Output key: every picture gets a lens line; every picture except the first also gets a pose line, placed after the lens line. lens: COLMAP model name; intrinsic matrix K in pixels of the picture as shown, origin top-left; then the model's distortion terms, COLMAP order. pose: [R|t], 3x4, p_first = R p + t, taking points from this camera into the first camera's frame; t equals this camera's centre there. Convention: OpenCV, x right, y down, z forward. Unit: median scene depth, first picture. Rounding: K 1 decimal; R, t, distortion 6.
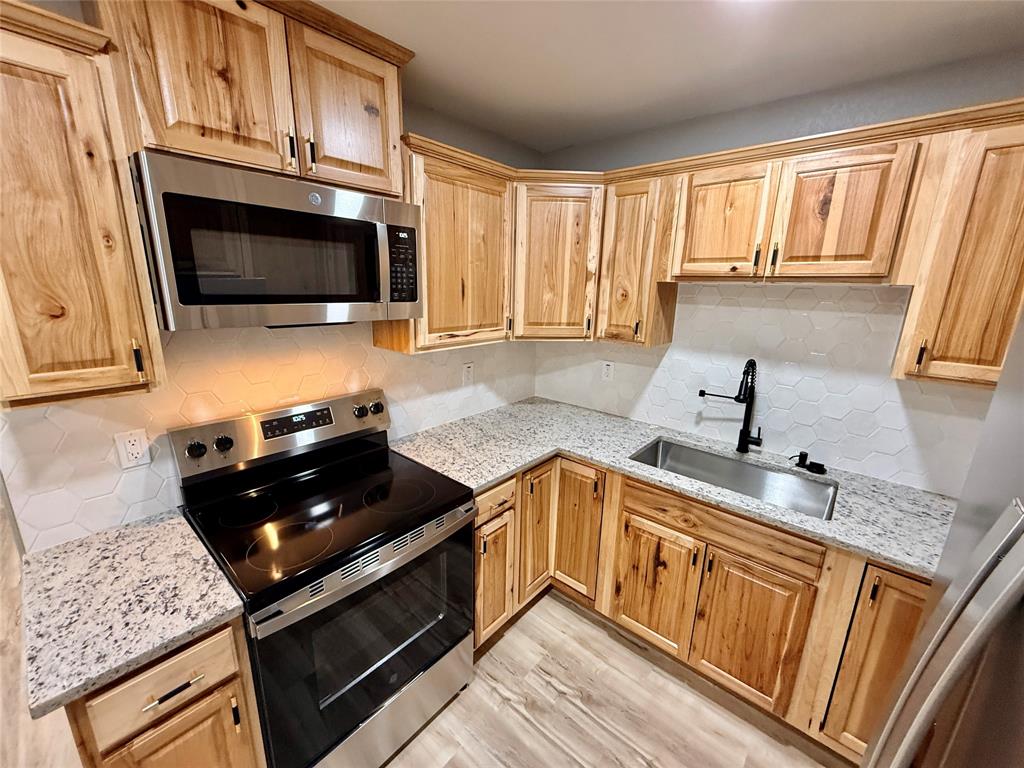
lens RADIAL K [[407.9, 0, 511.3], [0, 407.9, 384.8], [0, 0, 1]] dist [0.000775, -0.000377]
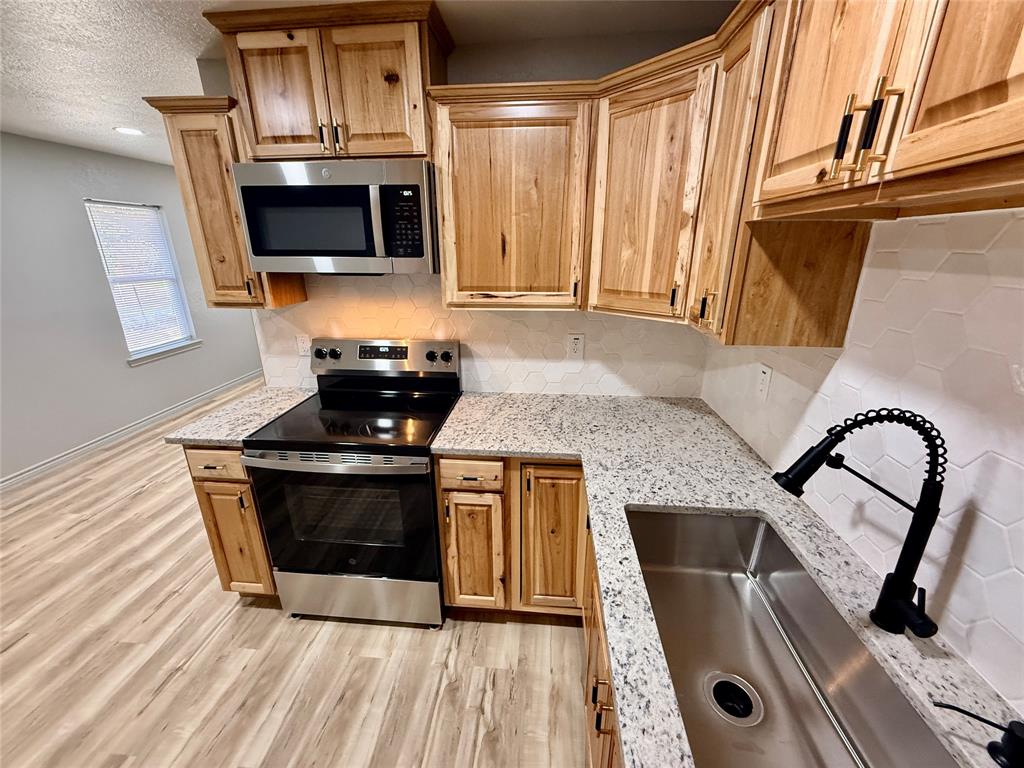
lens RADIAL K [[407.9, 0, 511.3], [0, 407.9, 384.8], [0, 0, 1]] dist [0.000775, -0.000377]
pose [[0.585897, 0.237316, -0.774858, 0.686632], [-0.182564, 0.970234, 0.159111, -0.081578], [0.789553, 0.048238, 0.611783, 0.479035]]
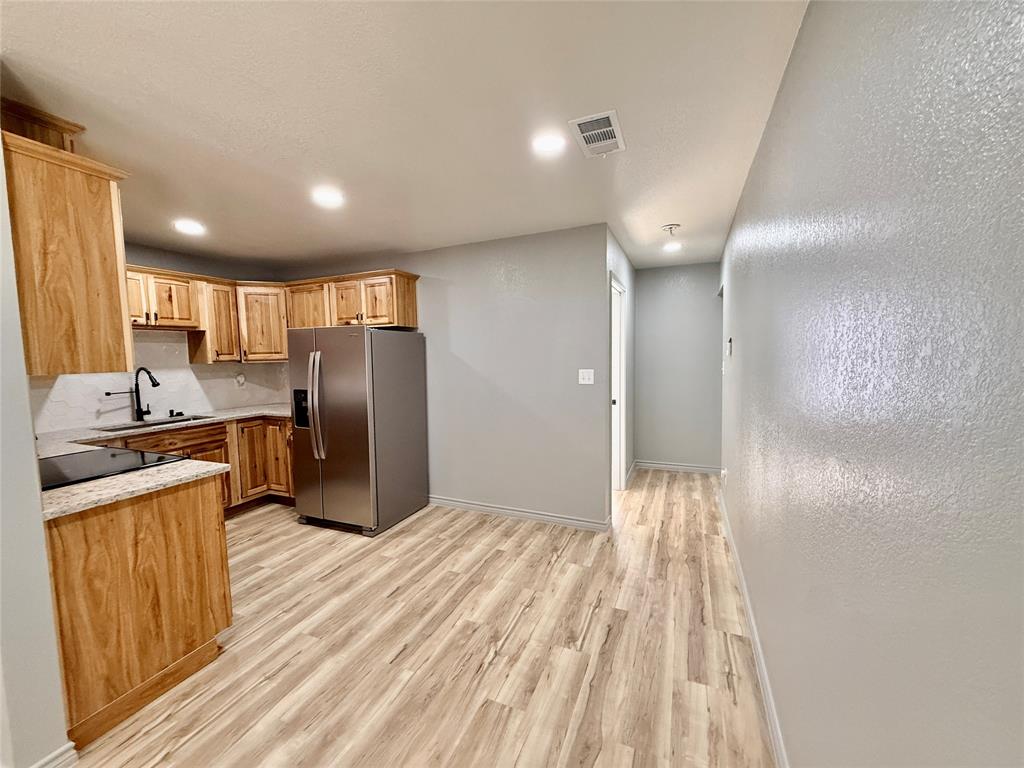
lens RADIAL K [[407.9, 0, 511.3], [0, 407.9, 384.8], [0, 0, 1]] dist [0.000775, -0.000377]
pose [[-0.311224, -0.087177, 0.946330, -1.831870], [0.245680, 0.954553, 0.168732, 0.123418], [-0.918031, 0.285008, -0.275662, -0.050909]]
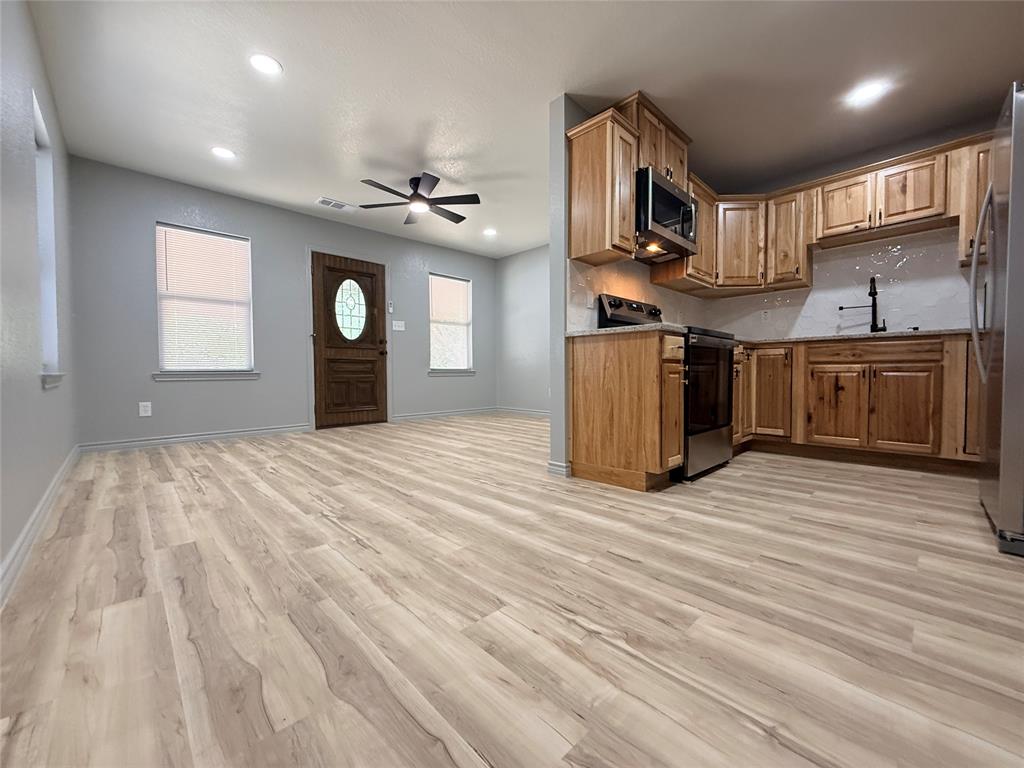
lens RADIAL K [[407.9, 0, 511.3], [0, 407.9, 384.8], [0, 0, 1]] dist [0.000775, -0.000377]
pose [[0.995878, -0.023528, -0.087603, -0.861639], [0.003955, 0.976118, -0.217206, 0.796261], [0.090621, 0.215964, 0.972187, -0.797462]]
